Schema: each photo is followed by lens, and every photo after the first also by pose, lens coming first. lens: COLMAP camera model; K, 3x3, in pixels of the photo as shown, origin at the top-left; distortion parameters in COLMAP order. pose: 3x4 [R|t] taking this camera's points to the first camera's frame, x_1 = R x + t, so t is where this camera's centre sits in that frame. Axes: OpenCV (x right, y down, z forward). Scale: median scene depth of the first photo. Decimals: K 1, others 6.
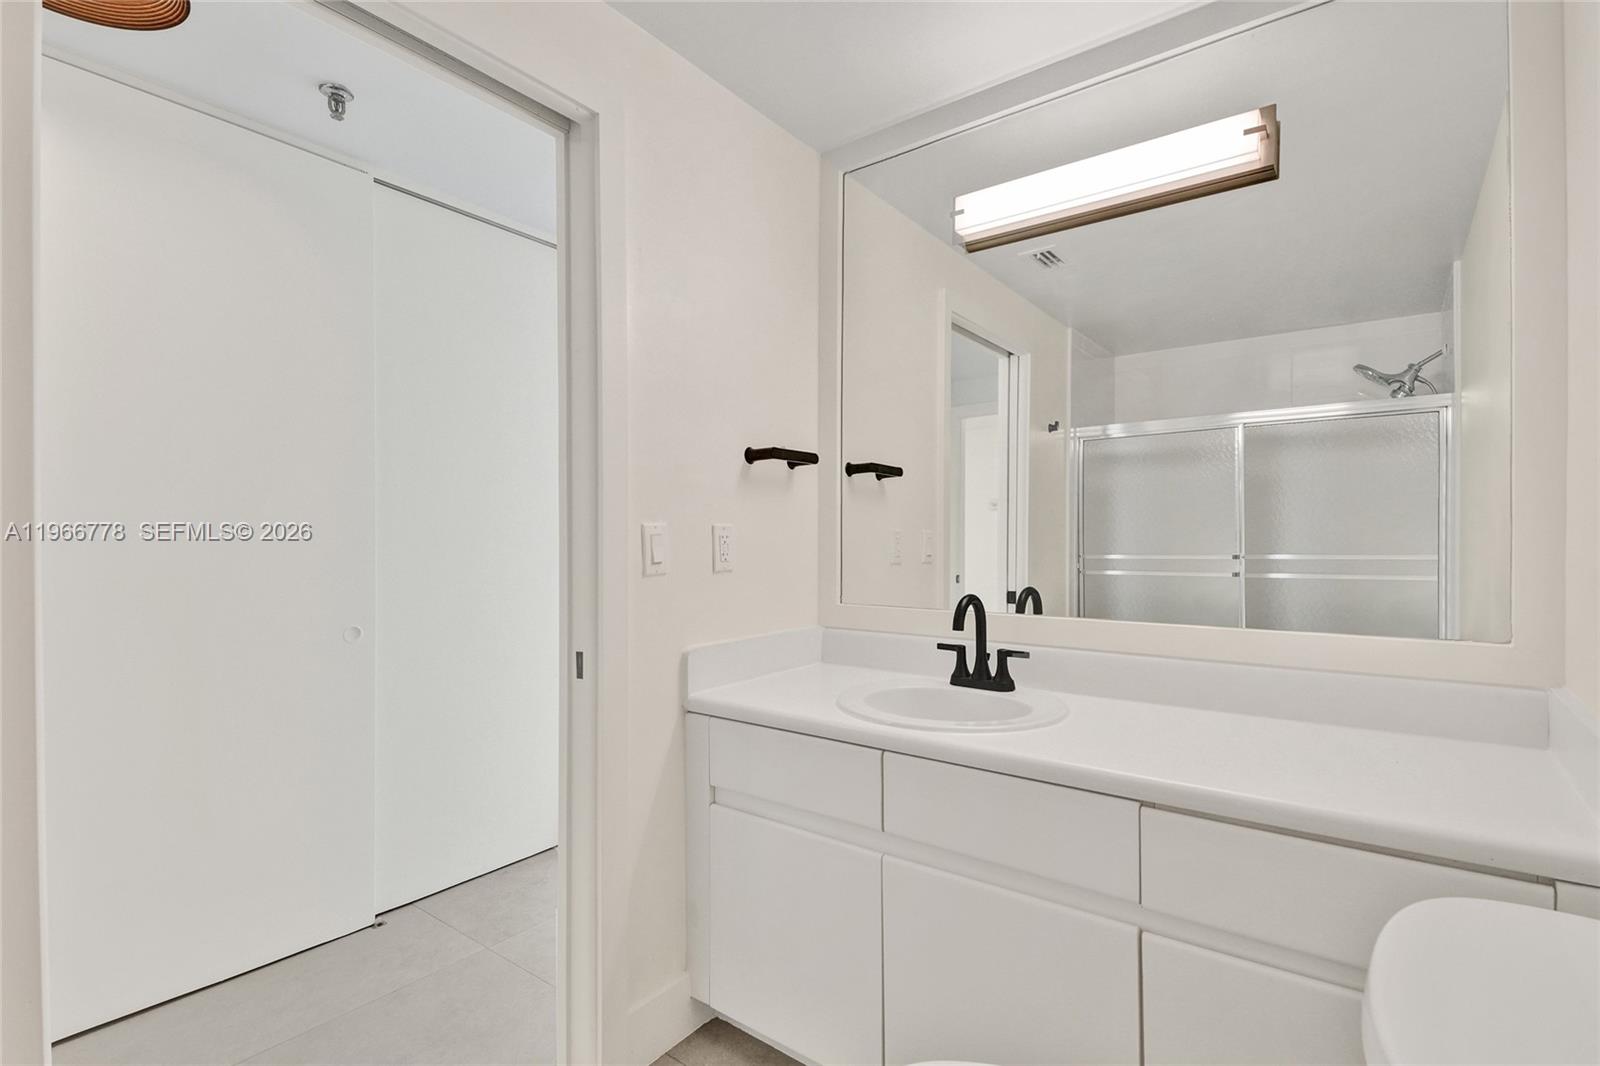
lens RADIAL K [[755.2, 0, 796.8], [0, 755.2, 547.9], [0, 0, 1]] dist [-0.000402, -0.000027]
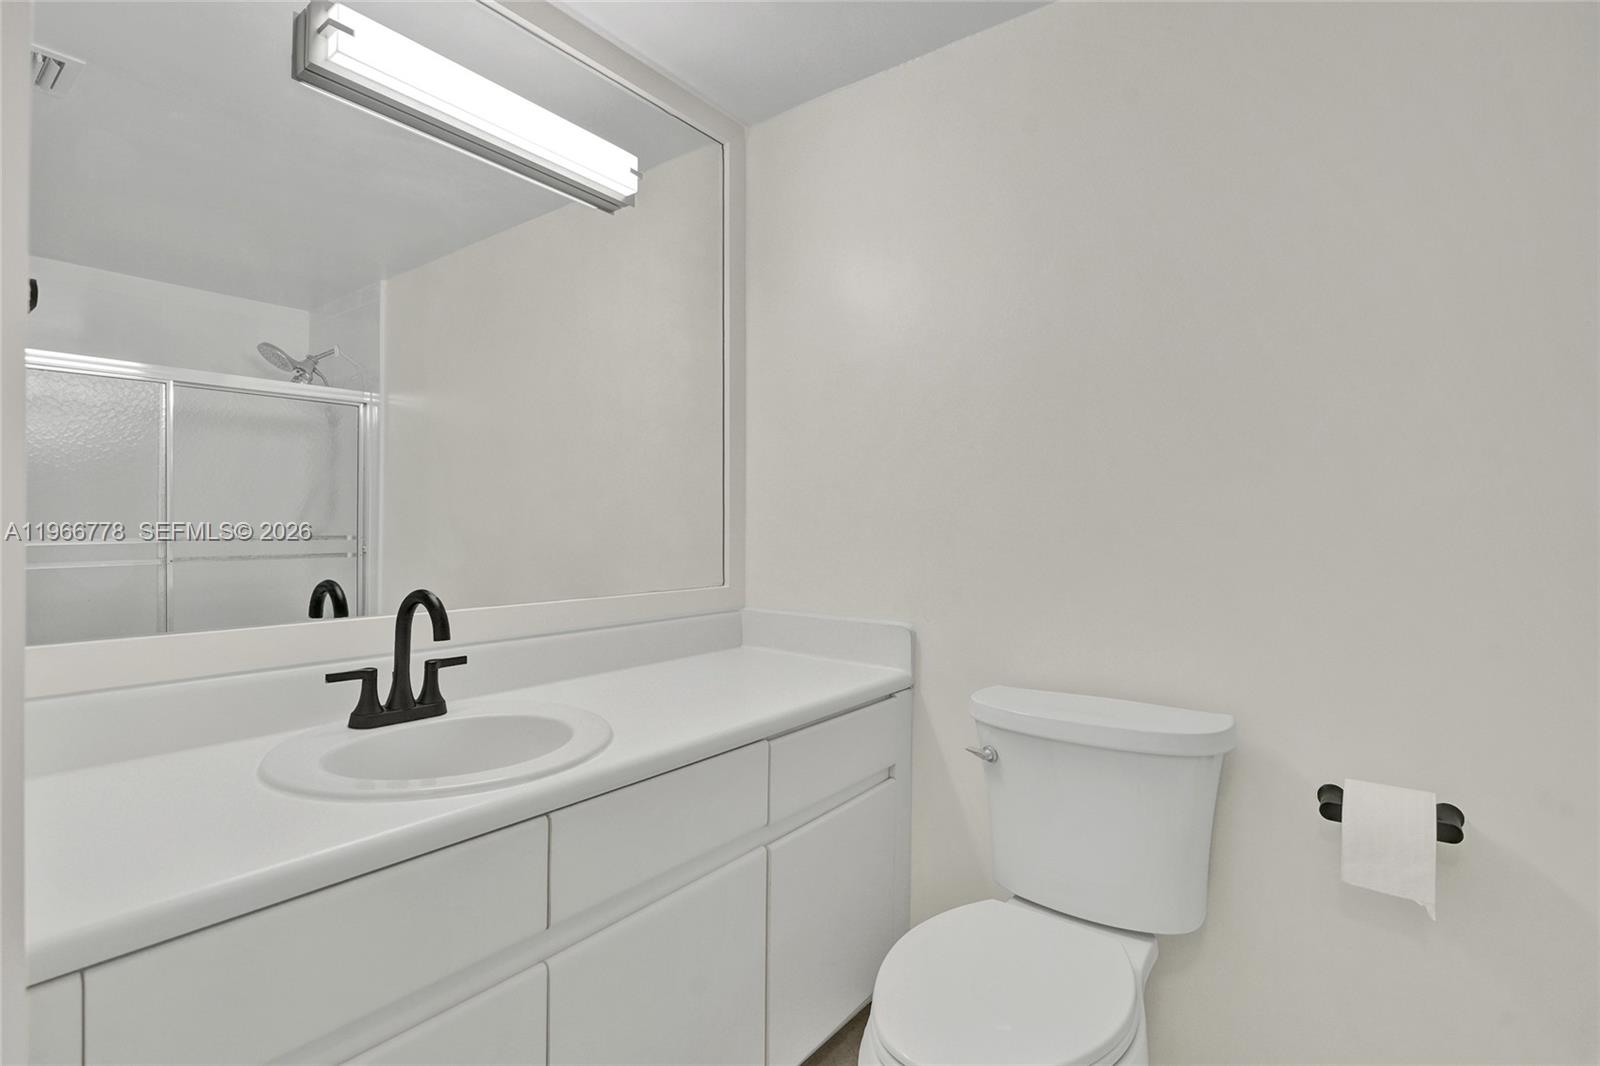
lens RADIAL K [[763.1, 0, 805.9], [0, 763.1, 520.1], [0, 0, 1]] dist [-0.008551, 0.000040]
pose [[-0.030867, 0.012735, 0.999442, -0.478220], [0.004745, 0.999909, -0.012595, 0.006470], [-0.999512, 0.004354, -0.030924, 0.627029]]
